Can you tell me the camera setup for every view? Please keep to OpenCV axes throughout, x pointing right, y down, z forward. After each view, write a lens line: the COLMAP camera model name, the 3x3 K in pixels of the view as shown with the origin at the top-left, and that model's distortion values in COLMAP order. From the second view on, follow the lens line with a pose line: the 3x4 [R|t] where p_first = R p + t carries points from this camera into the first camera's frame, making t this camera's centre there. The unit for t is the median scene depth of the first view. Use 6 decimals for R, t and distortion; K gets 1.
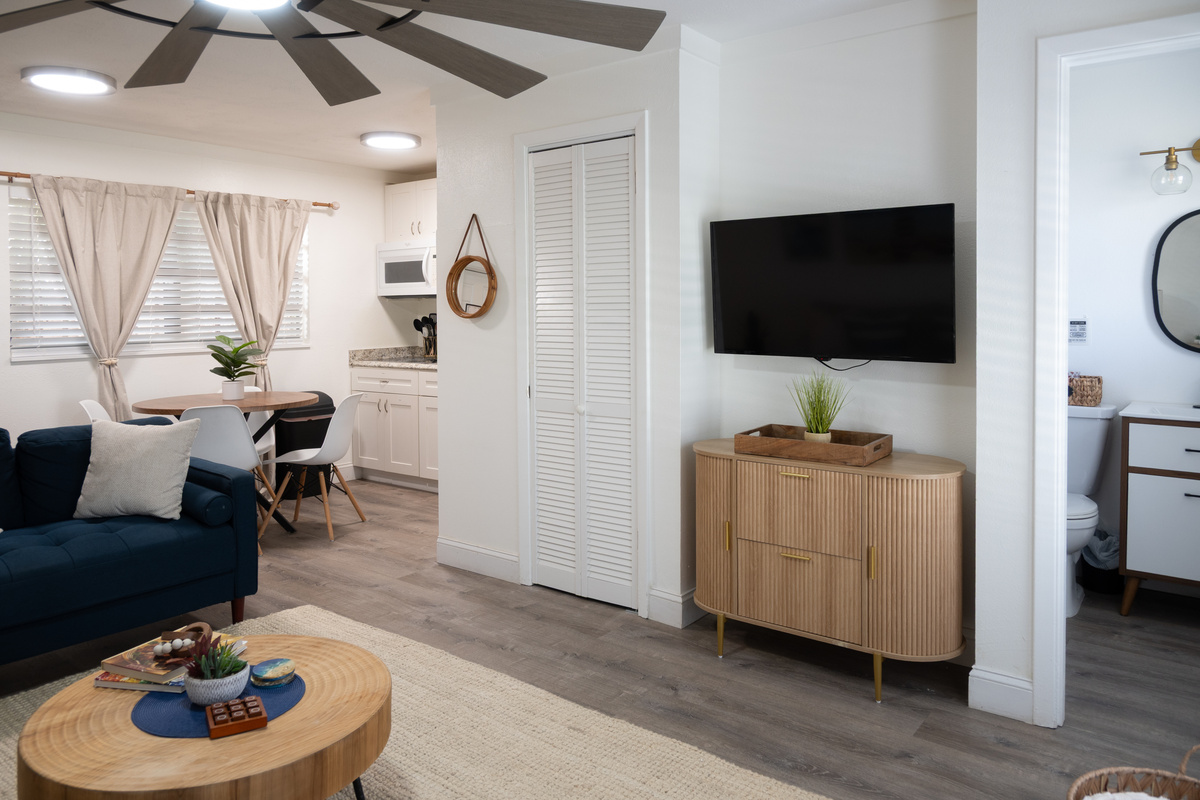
lens RADIAL K [[837.5, 0, 599.4], [0, 837.5, 328.9], [0, 0, 1]] dist [0.005897, 0.000386]
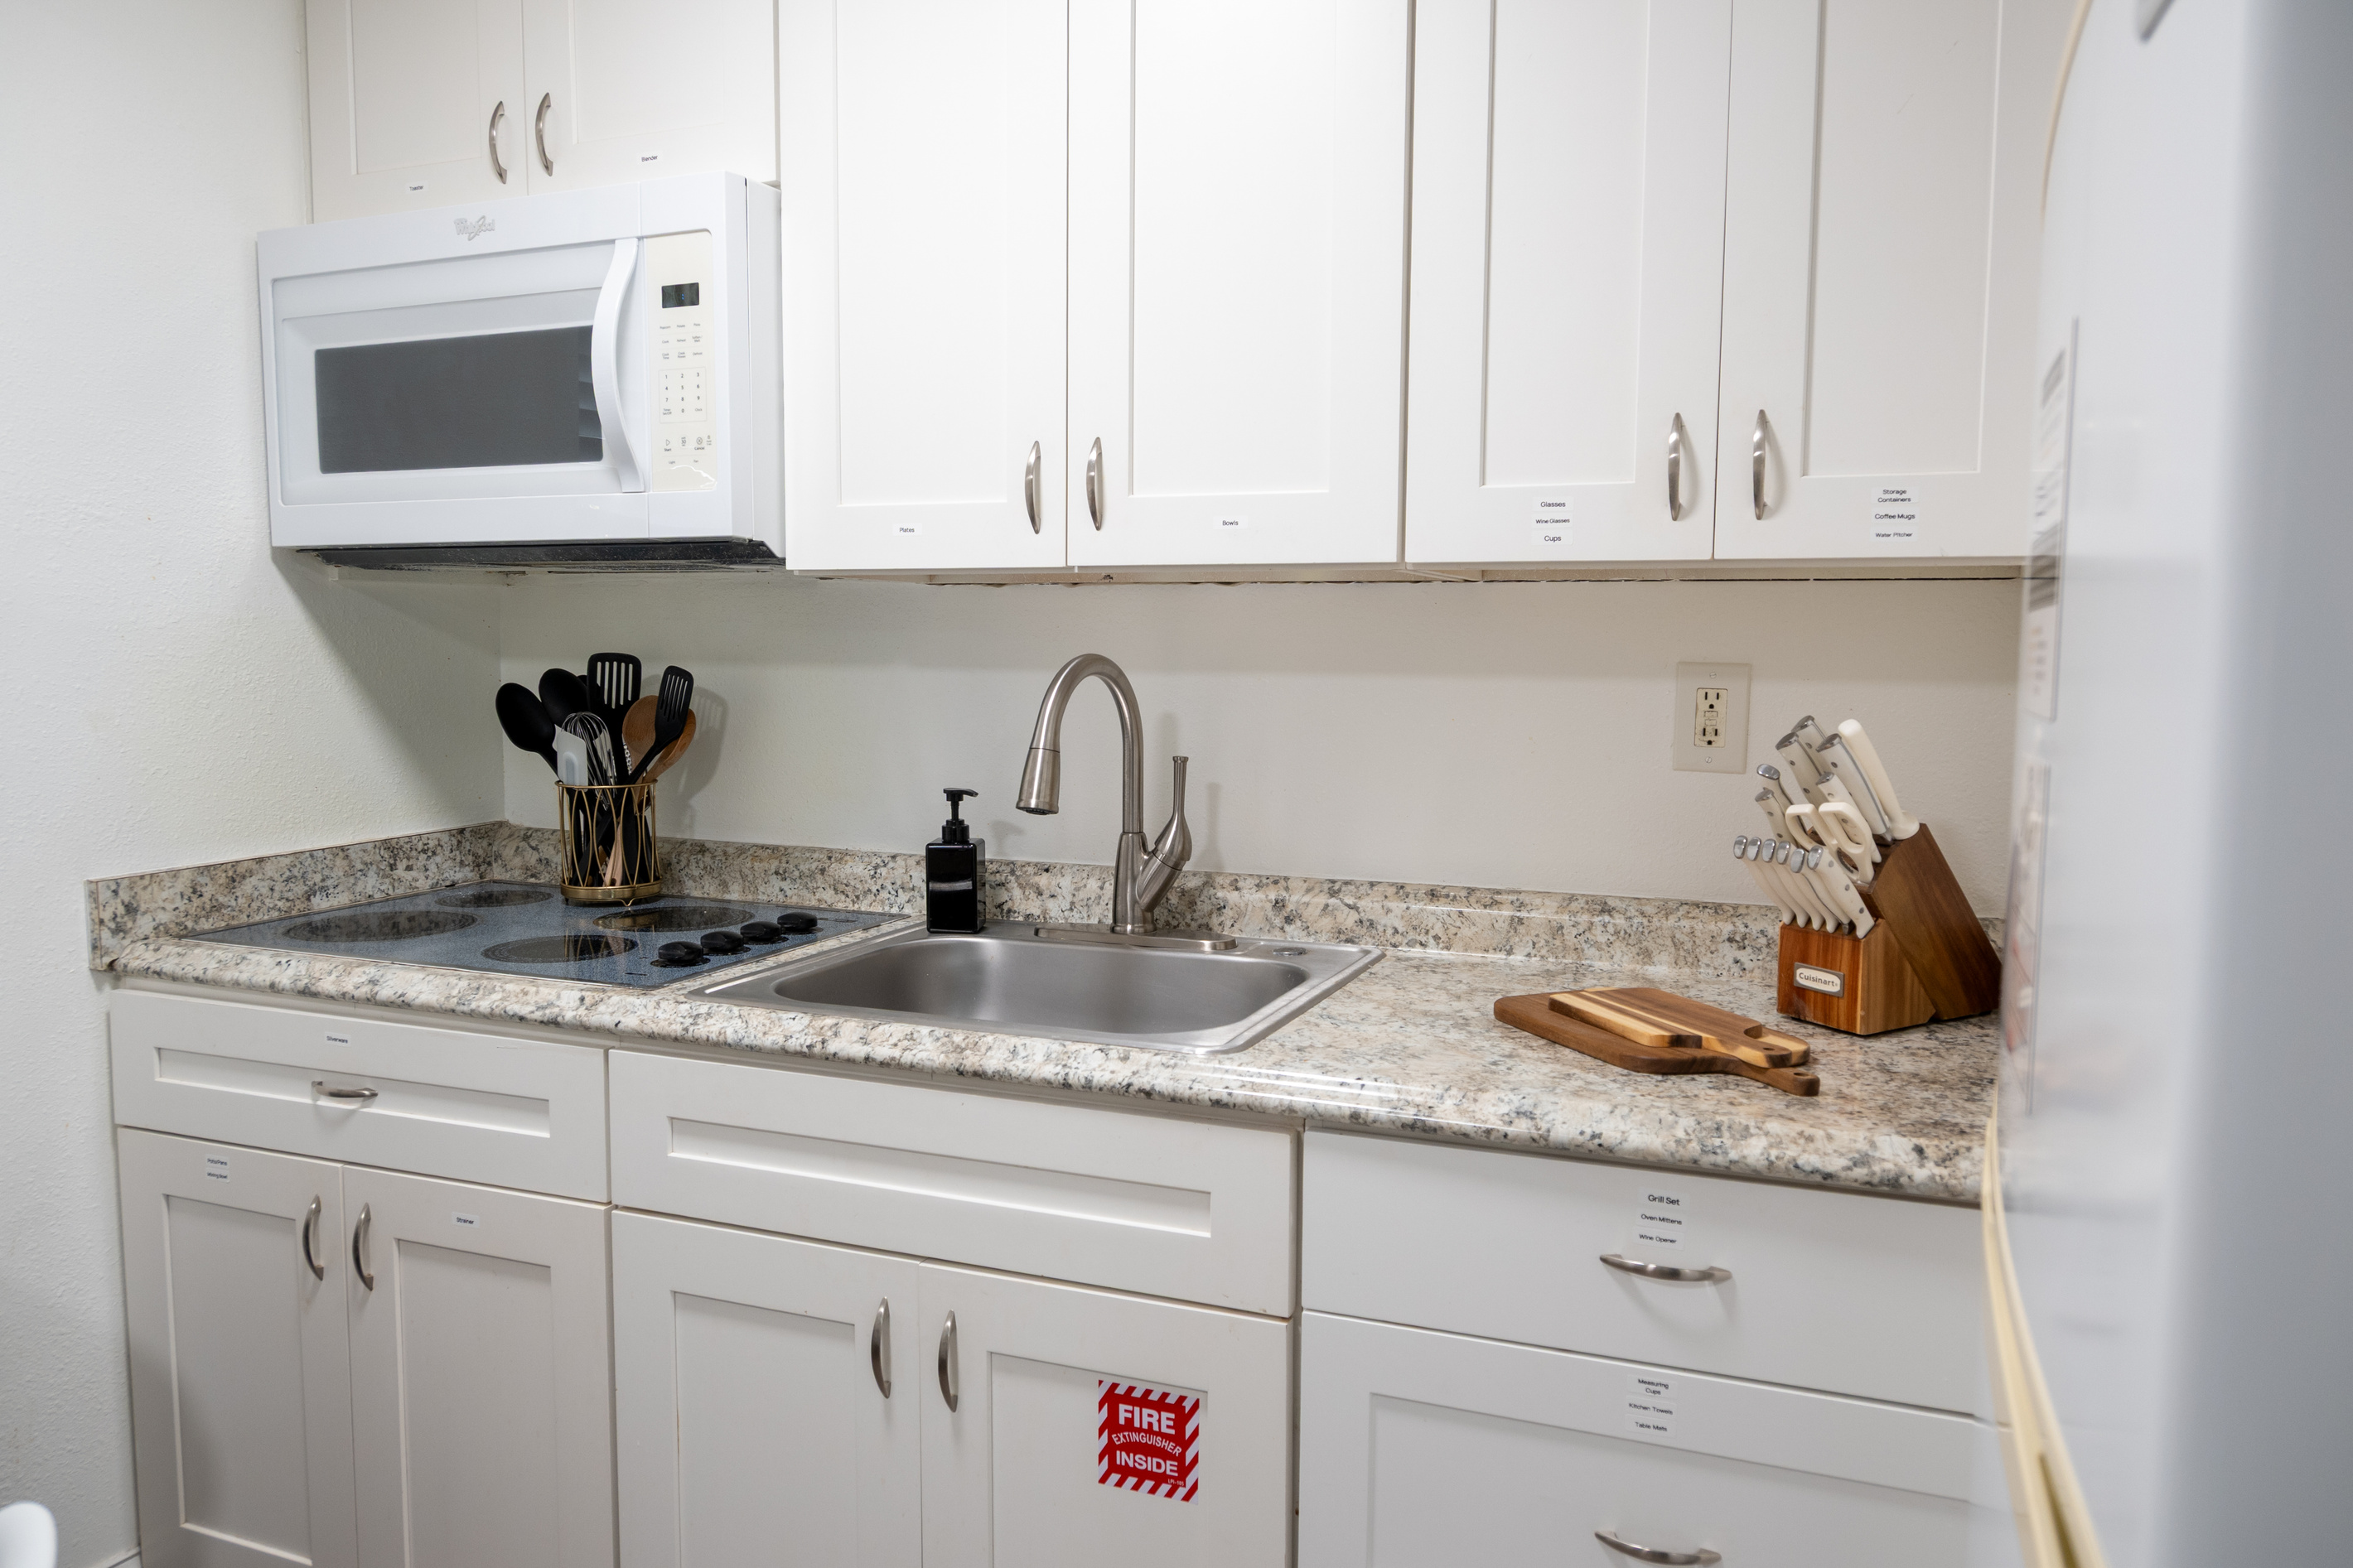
lens RADIAL K [[1653.6, 0, 1176.5], [0, 1653.6, 784.0], [0, 0, 1]] dist [0.001554, -0.000975]
pose [[0.964503, -0.009894, 0.263887, -0.189487], [-0.007517, 0.997864, 0.064890, -0.015571], [-0.263965, -0.064571, 0.962368, 0.670327]]
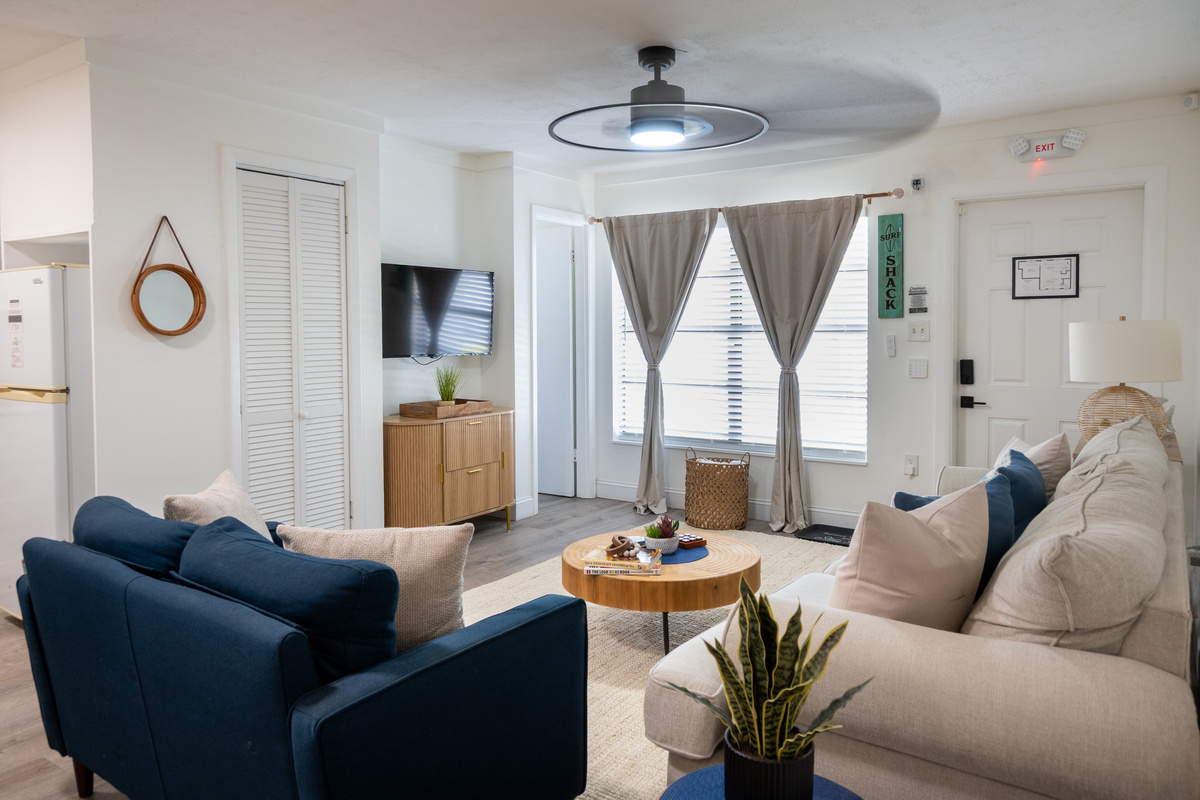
lens RADIAL K [[822.5, 0, 602.0], [0, 822.5, 353.7], [0, 0, 1]] dist [0.003598, 0.001433]
pose [[-0.067931, -0.026663, 0.997334, -0.689143], [0.029492, 0.999152, 0.028720, -0.003538], [-0.997254, 0.031364, -0.067087, 0.402329]]
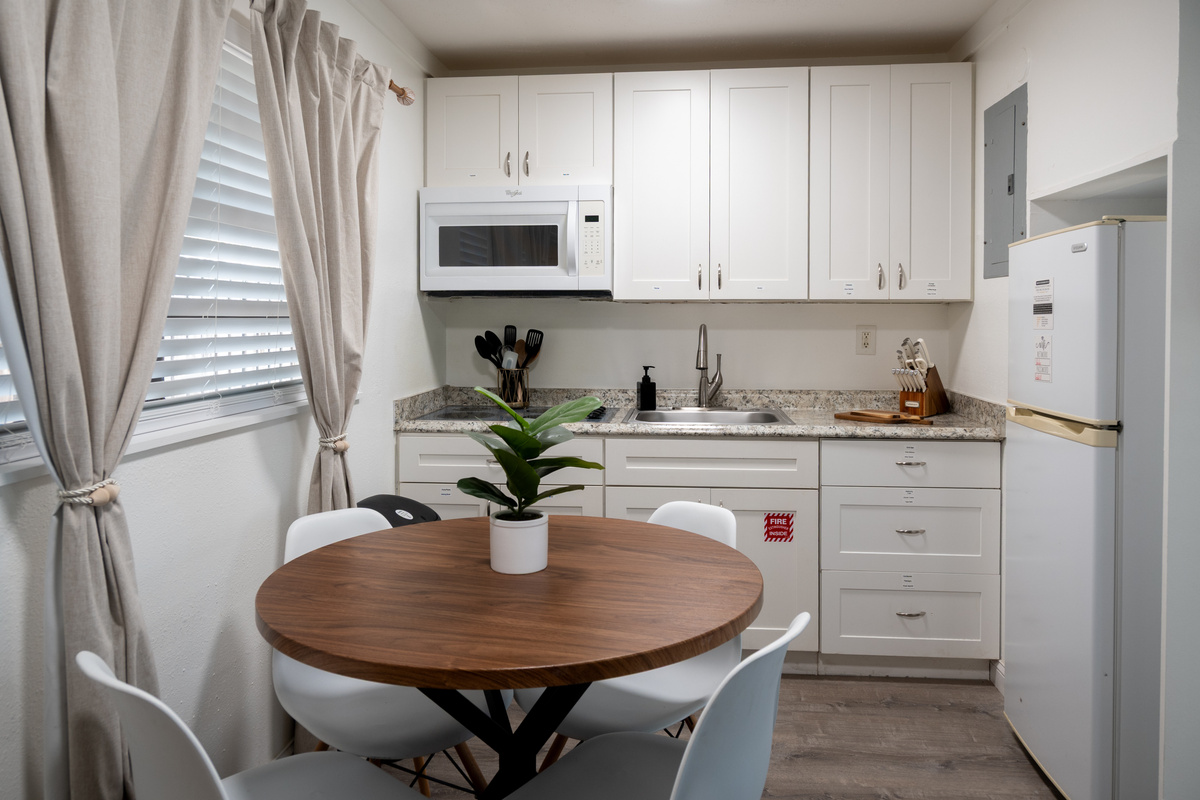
lens RADIAL K [[851.7, 0, 601.2], [0, 851.7, 330.2], [0, 0, 1]] dist [-0.001591, 0.000057]
pose [[0.848513, 0.002601, 0.529168, -0.477838], [0.003949, 0.999929, -0.011248, -0.009590], [-0.529159, 0.011634, 0.848443, 0.539471]]
